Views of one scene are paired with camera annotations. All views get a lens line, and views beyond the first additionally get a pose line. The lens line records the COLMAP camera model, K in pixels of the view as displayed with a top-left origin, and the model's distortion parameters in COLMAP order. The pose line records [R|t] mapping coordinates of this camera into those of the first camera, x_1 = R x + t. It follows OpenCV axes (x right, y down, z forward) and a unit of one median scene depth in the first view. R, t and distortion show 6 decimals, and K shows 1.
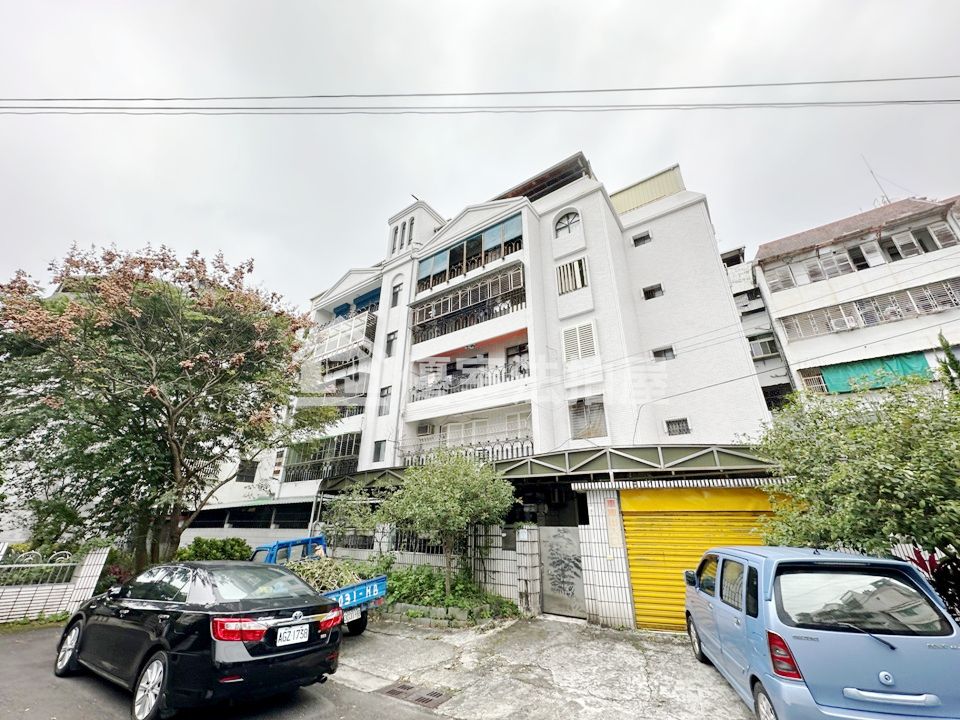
lens RADIAL K [[380.6, 0, 480.4], [0, 380.6, 362.0], [0, 0, 1]] dist [-0.001388, 0.000006]
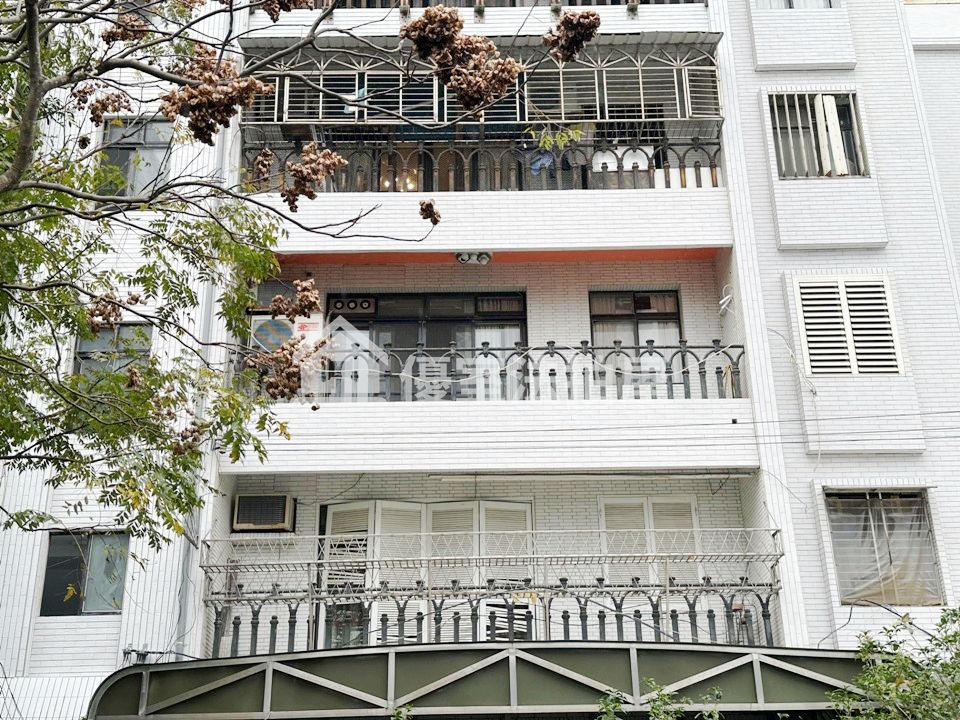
lens RADIAL K [[1160.4, 0, 480.0], [0, 1160.4, 360.0], [0, 0, 1]] dist [0.113718, -0.092054]
pose [[0.822121, 0.206494, 0.530544, -0.527496], [-0.204021, 0.976868, -0.064061, 0.104079], [-0.531500, -0.055577, 0.845233, 0.248207]]
